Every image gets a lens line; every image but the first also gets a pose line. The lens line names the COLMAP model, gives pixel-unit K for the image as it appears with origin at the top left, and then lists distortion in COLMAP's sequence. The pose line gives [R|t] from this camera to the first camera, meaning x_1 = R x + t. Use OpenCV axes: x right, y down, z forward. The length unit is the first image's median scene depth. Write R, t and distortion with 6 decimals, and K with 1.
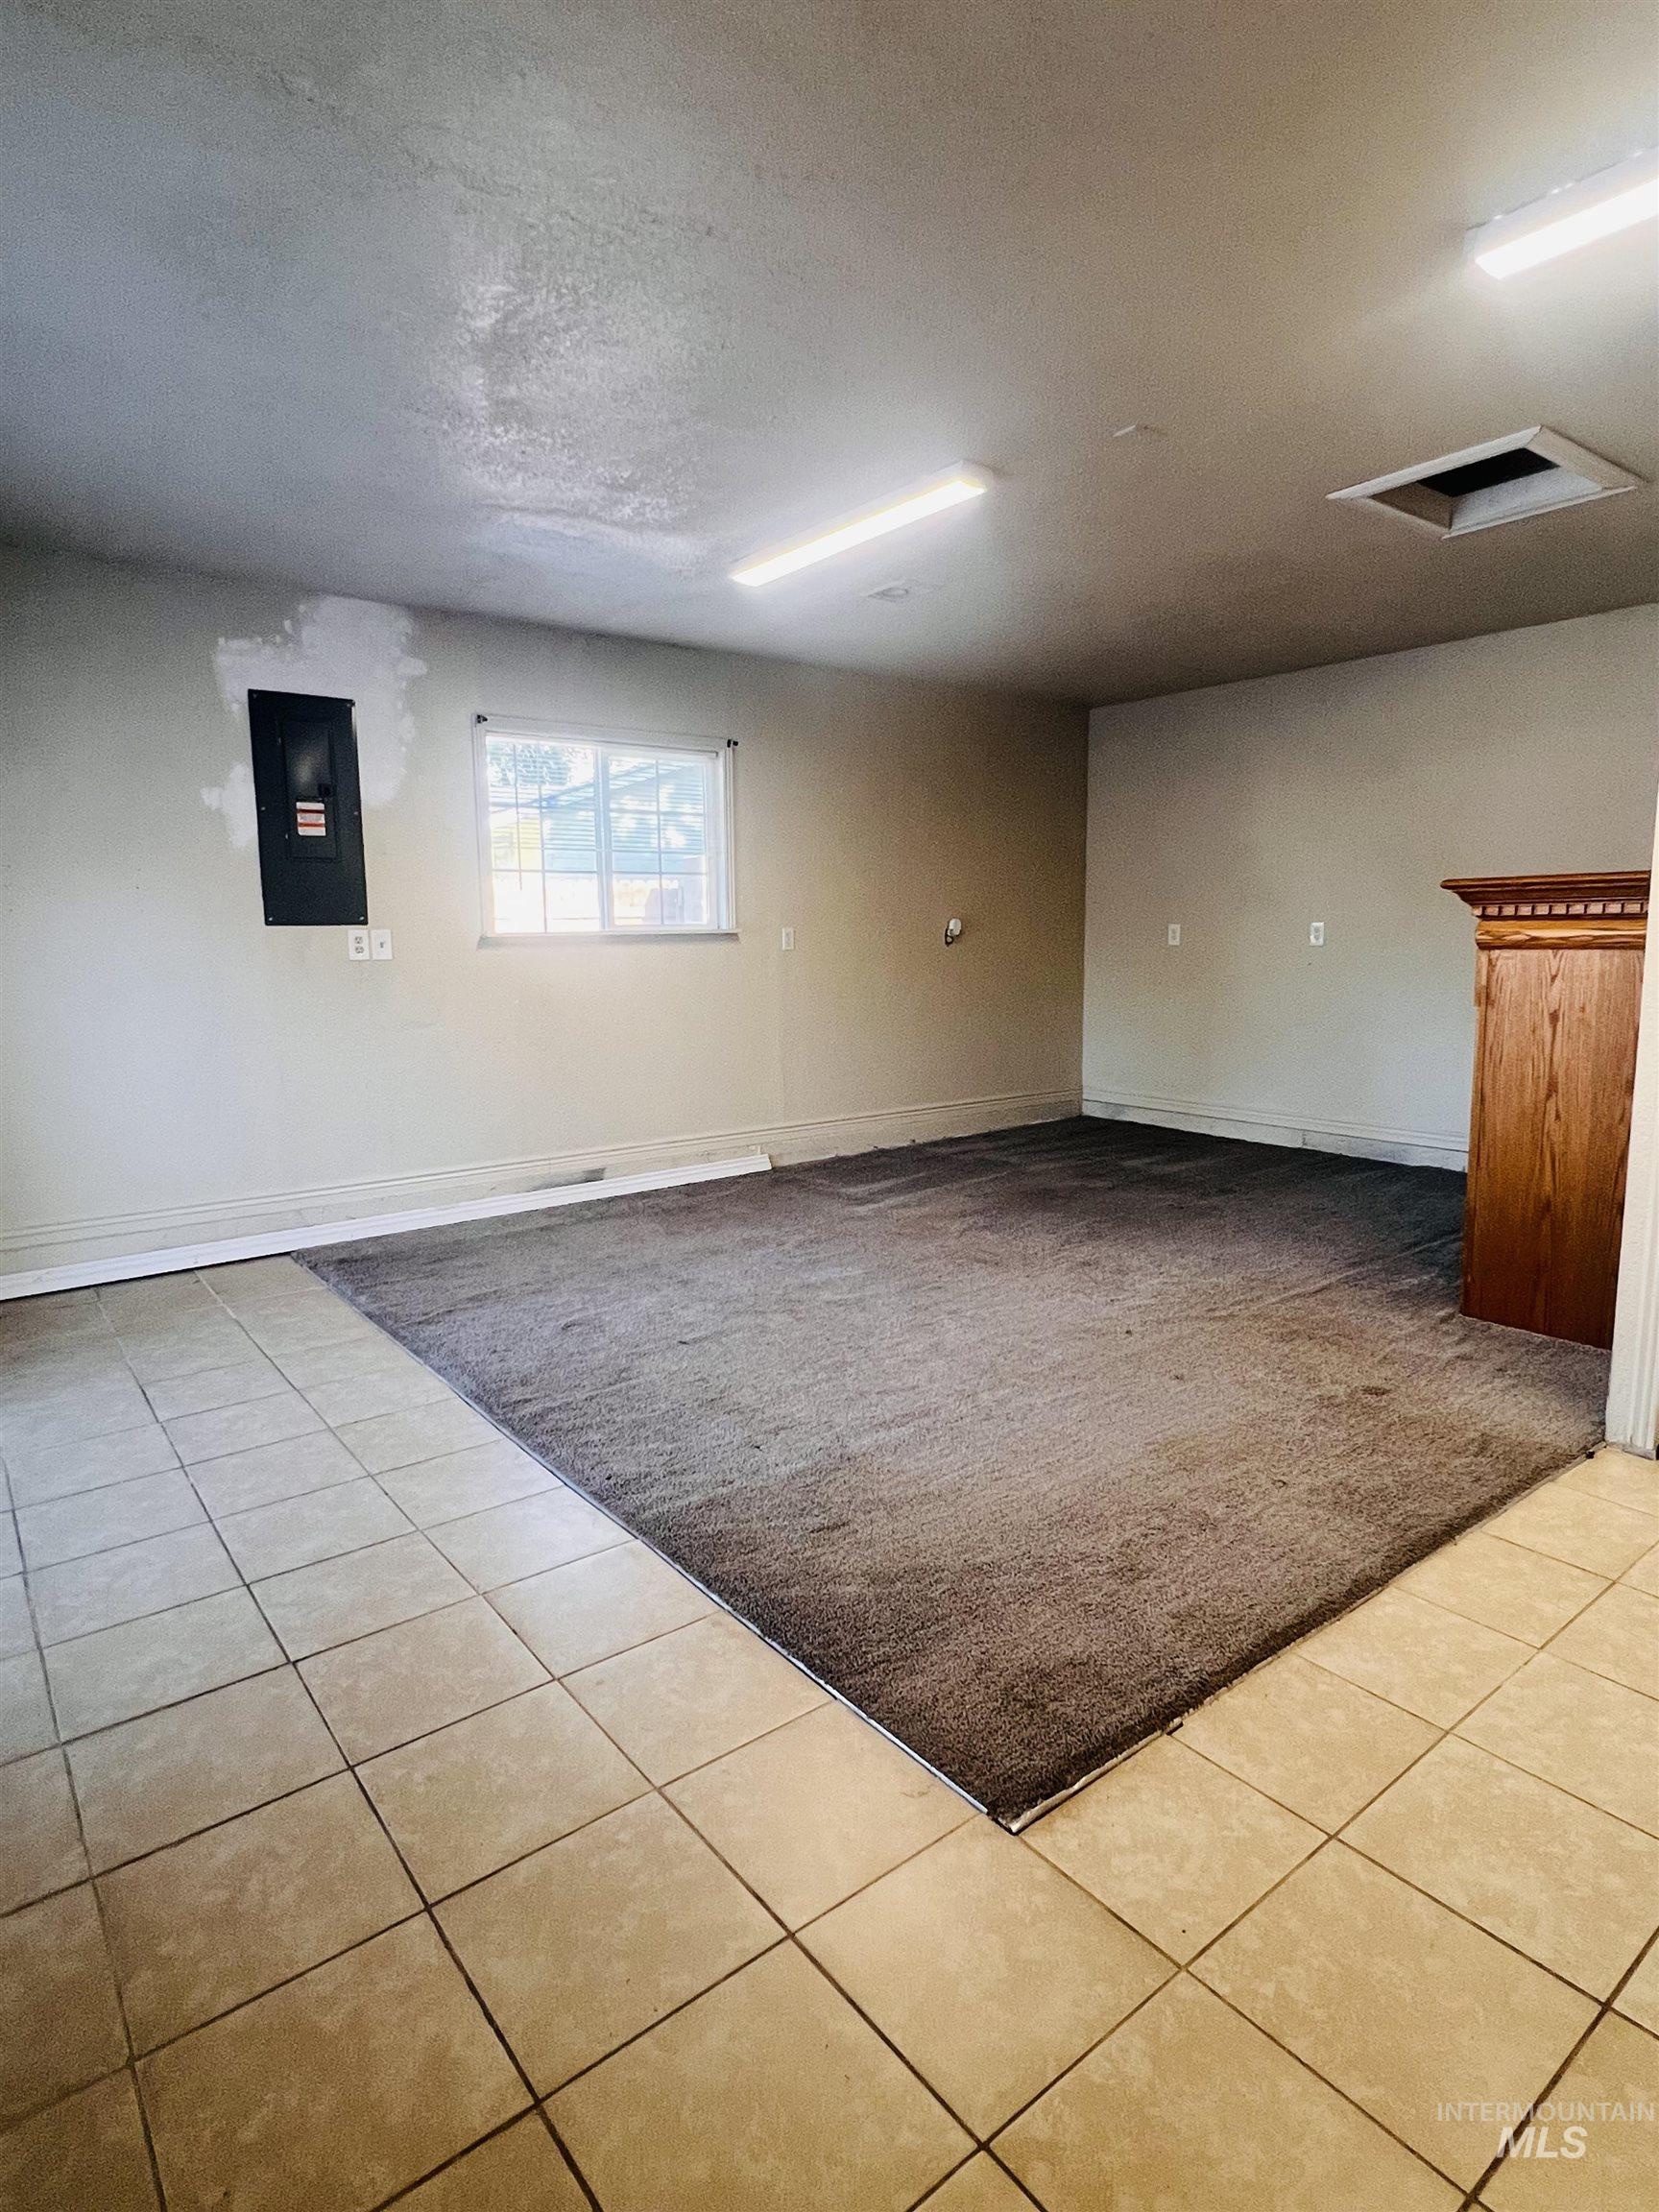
lens RADIAL K [[1142.3, 0, 830.0], [0, 1142.3, 1102.7], [0, 0, 1]] dist [-0.007354, -0.001050]
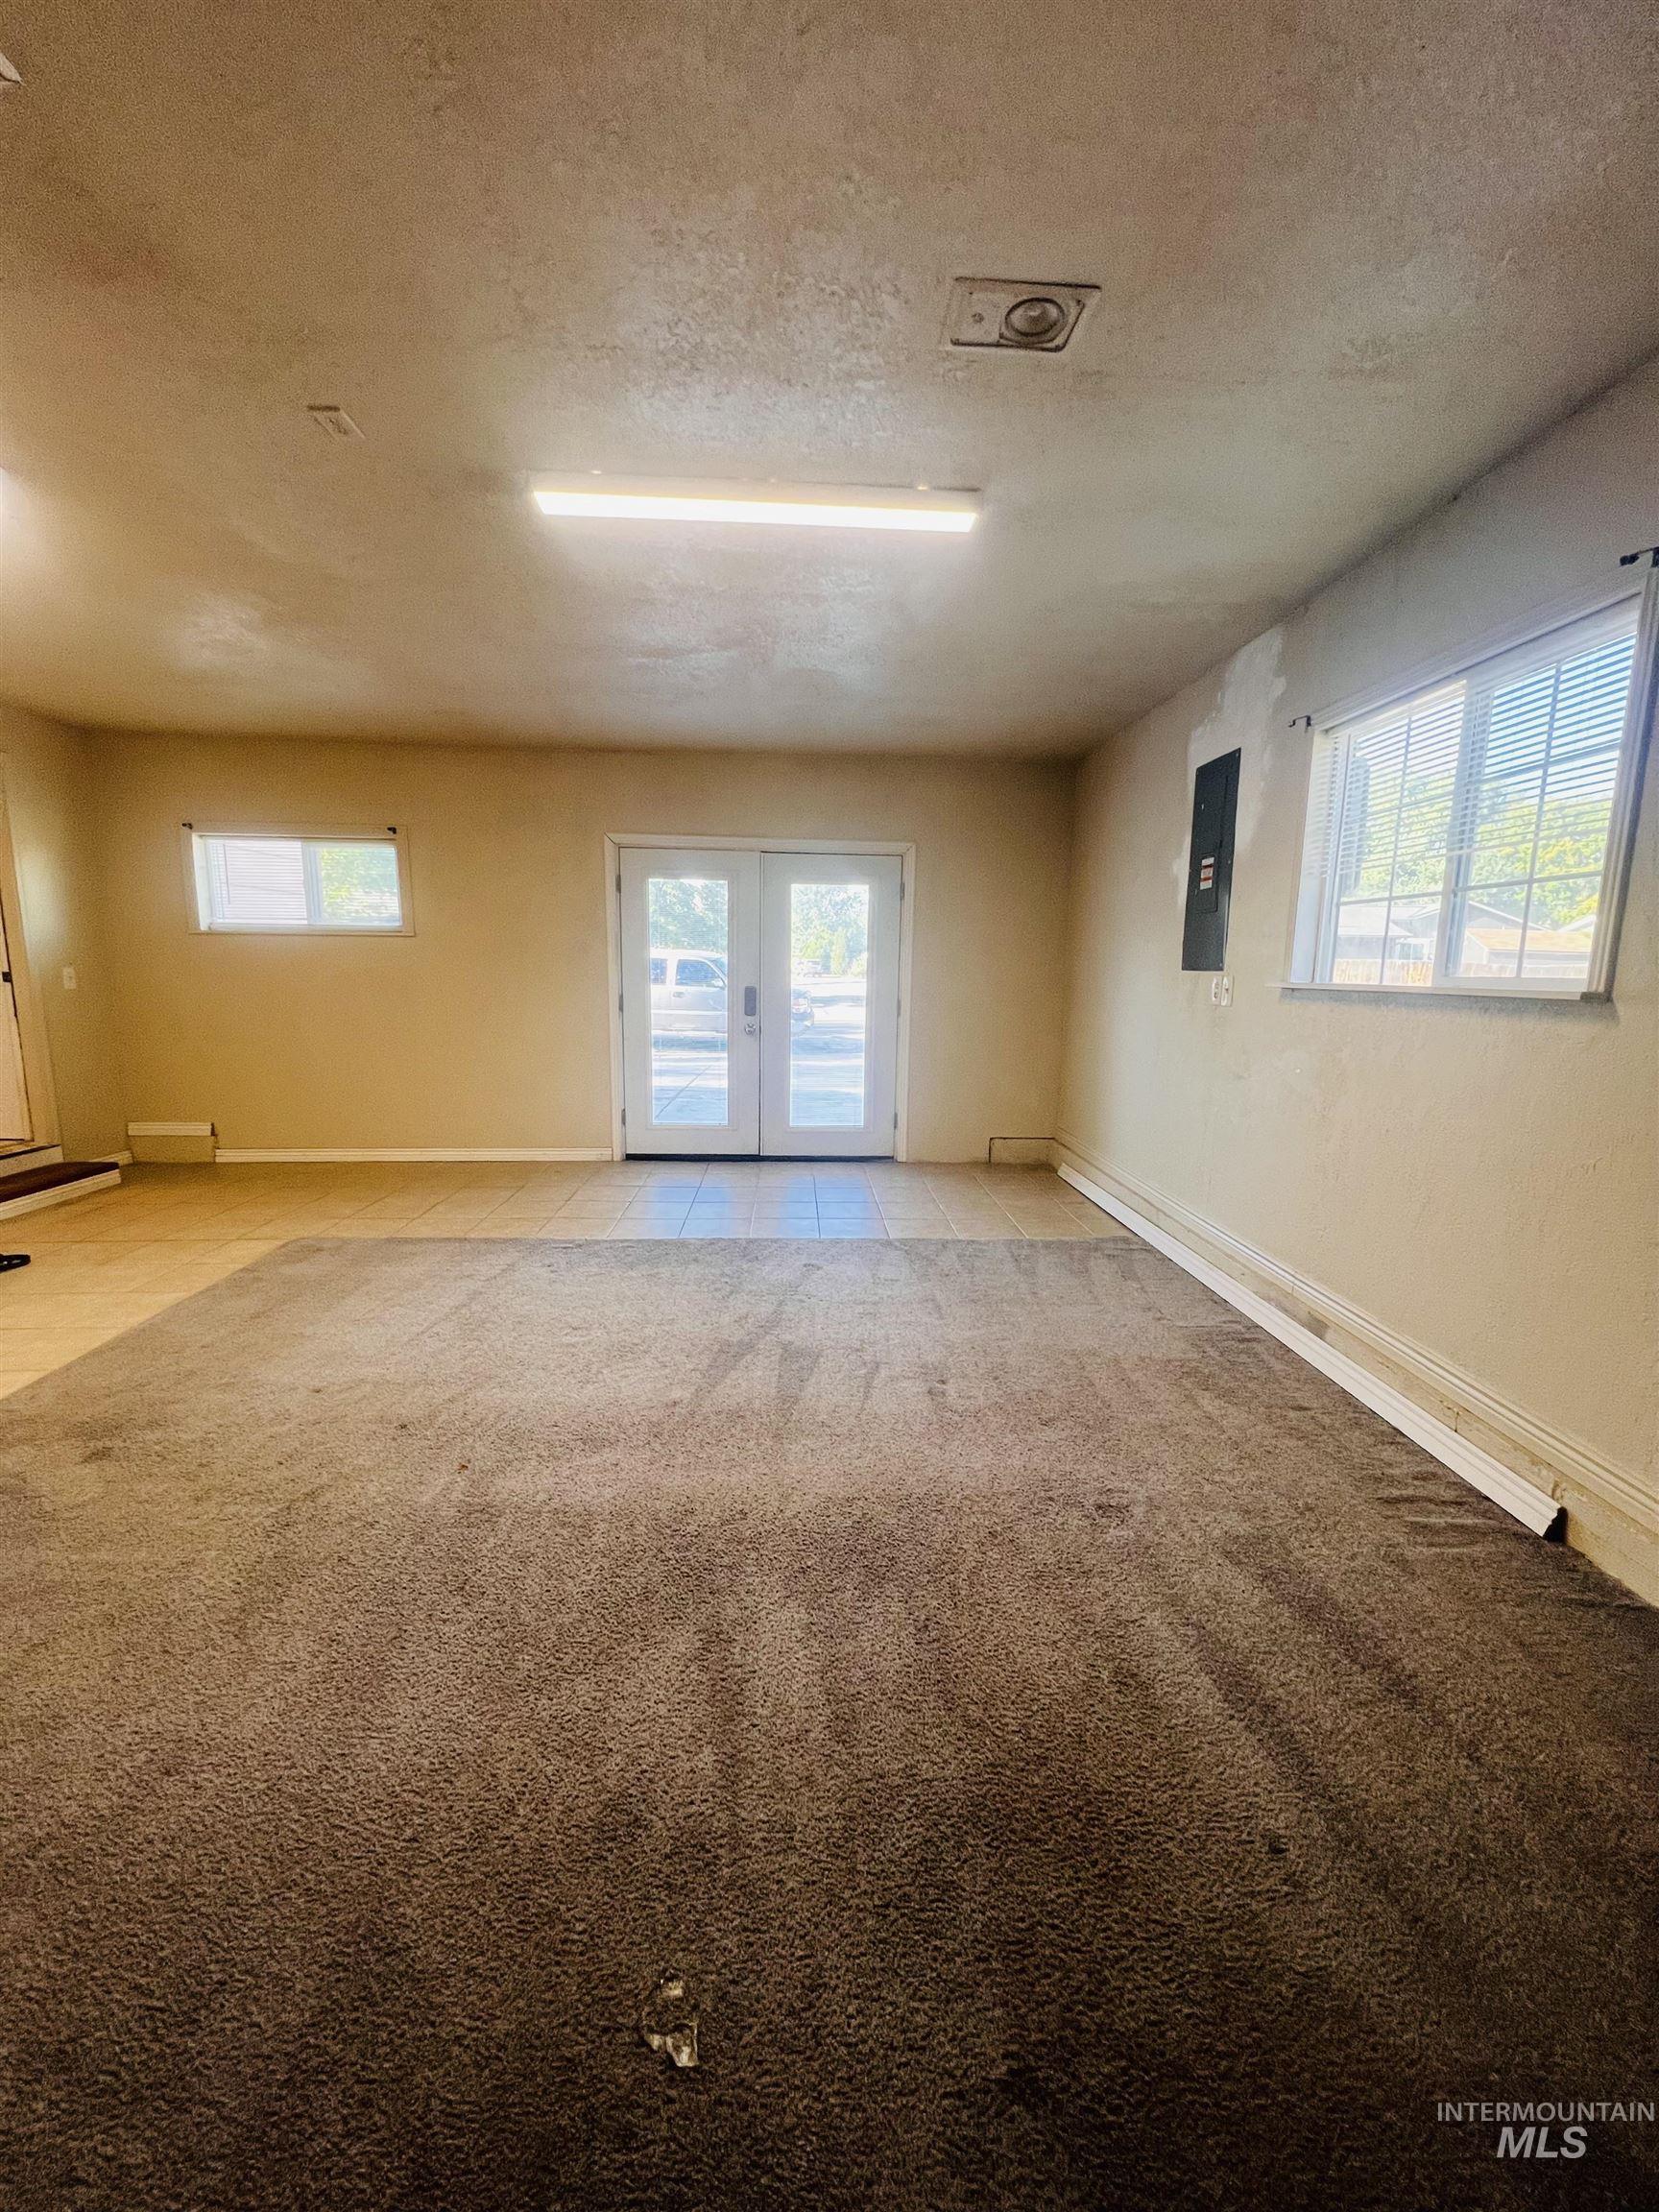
lens RADIAL K [[884.0, 0, 832.7], [0, 884.0, 1105.3], [0, 0, 1]] dist [-0.001910, 0.000807]
pose [[-0.553078, 0.132287, -0.822560, 0.395528], [-0.145214, 0.956893, 0.251531, -0.162372], [0.820377, 0.258564, -0.510026, 0.997149]]
